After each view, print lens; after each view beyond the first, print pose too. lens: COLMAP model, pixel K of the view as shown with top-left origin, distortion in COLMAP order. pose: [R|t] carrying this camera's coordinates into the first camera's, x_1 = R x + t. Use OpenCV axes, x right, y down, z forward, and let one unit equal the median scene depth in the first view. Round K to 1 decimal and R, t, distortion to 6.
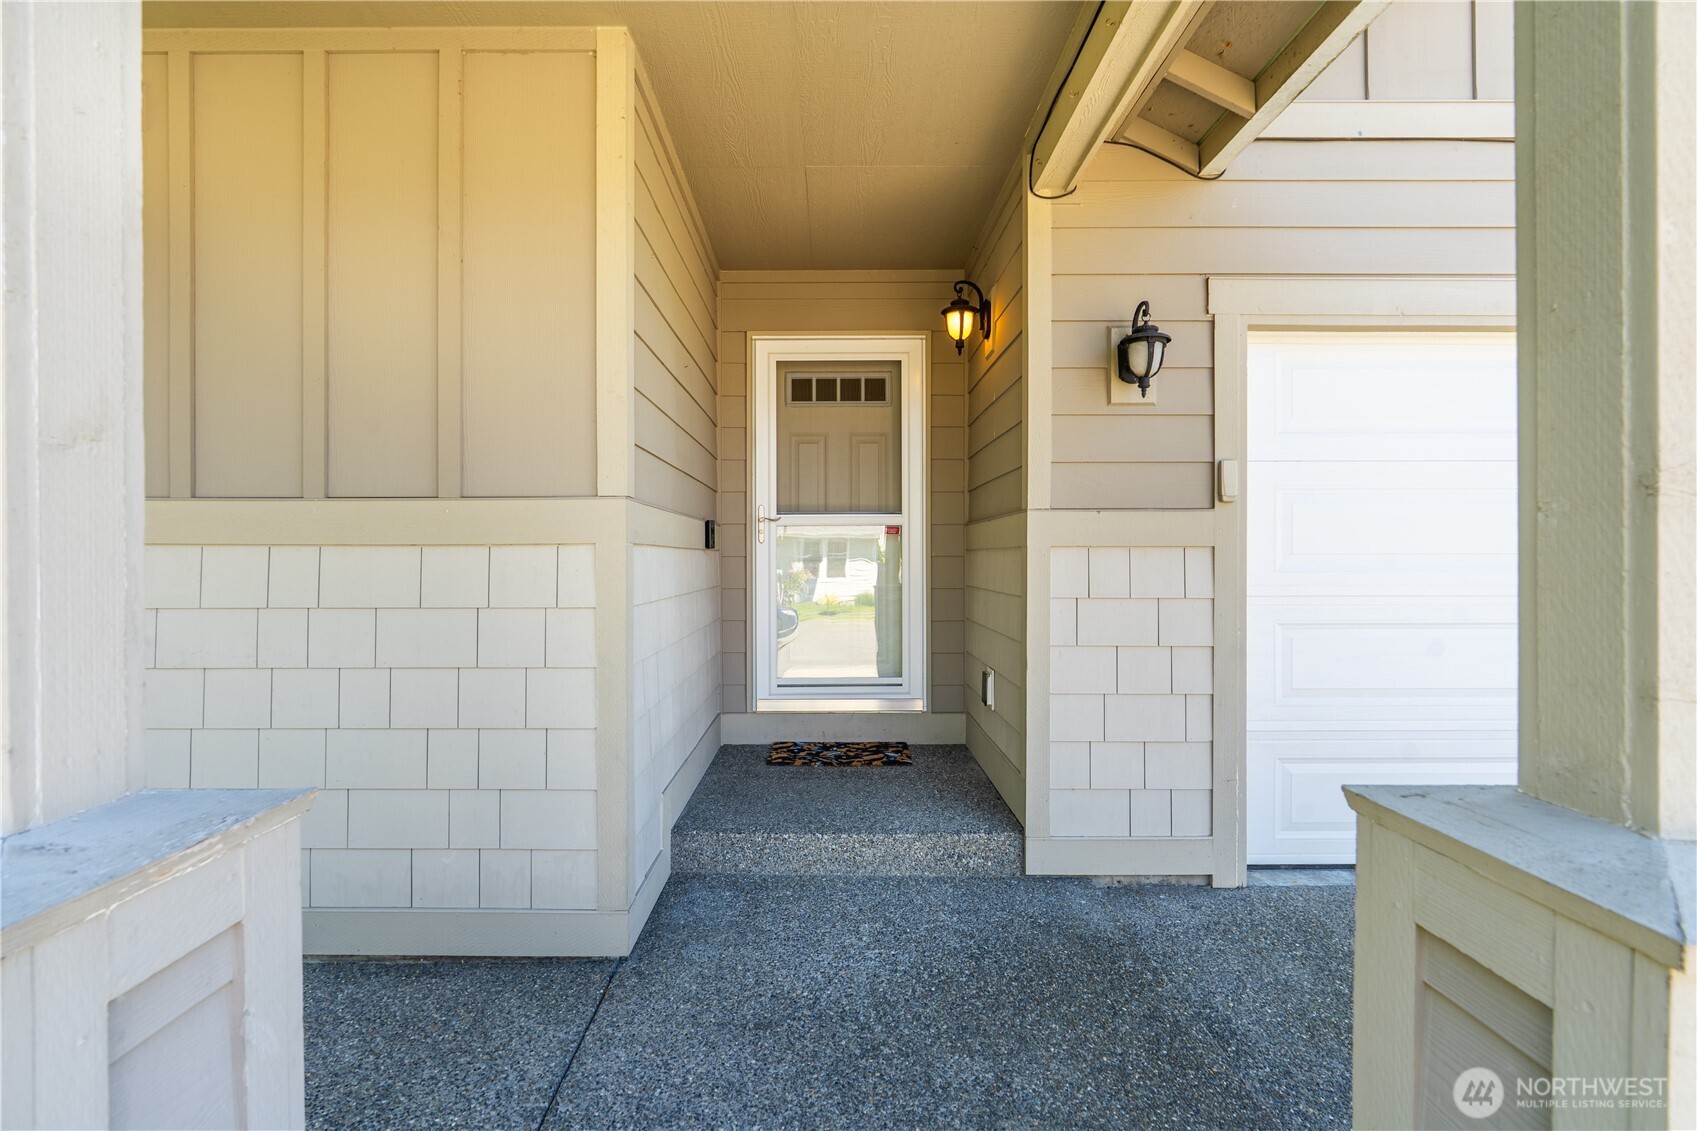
lens RADIAL K [[775.6, 0, 841.6], [0, 775.6, 542.5], [0, 0, 1]] dist [-0.004486, 0.002717]
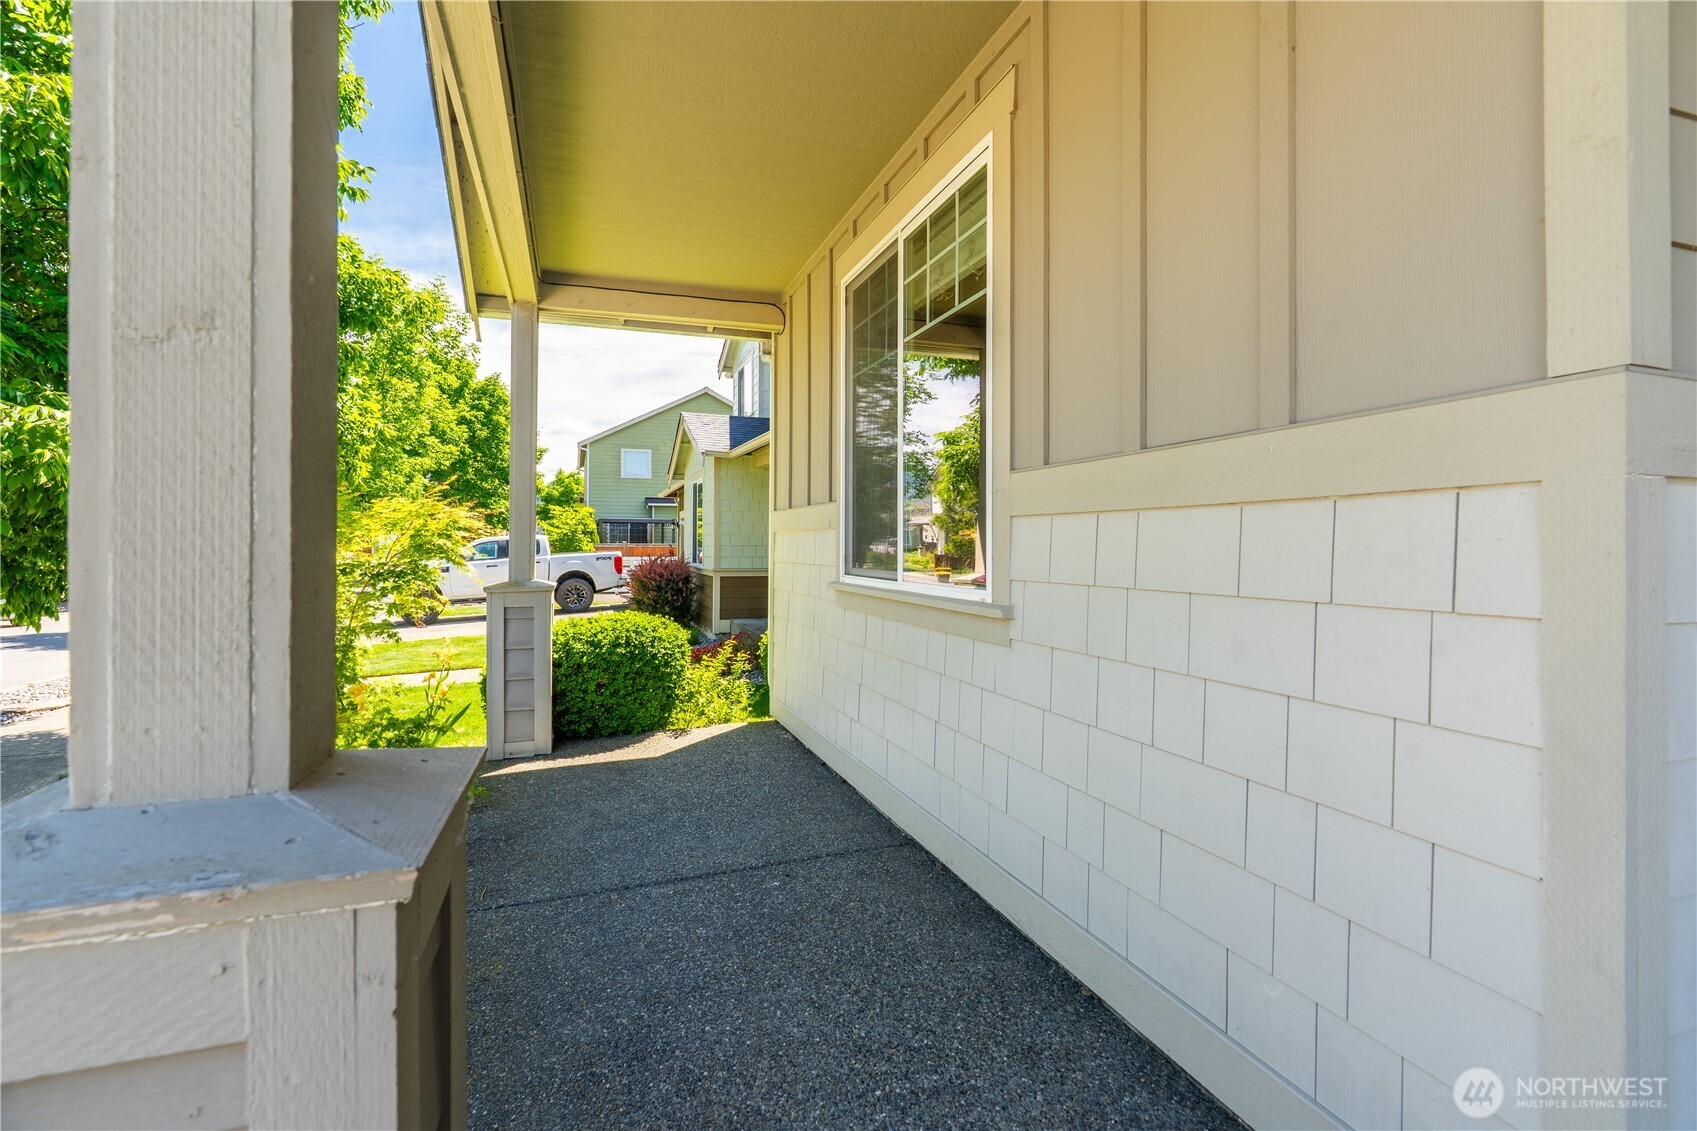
lens RADIAL K [[775.6, 0, 877.9], [0, 775.6, 546.6], [0, 0, 1]] dist [-0.004486, 0.002717]
pose [[0.315180, -0.001091, -0.949031, -0.003069], [0.015744, 0.999868, 0.004079, 0.034069], [0.948901, -0.016227, 0.315155, 0.502528]]
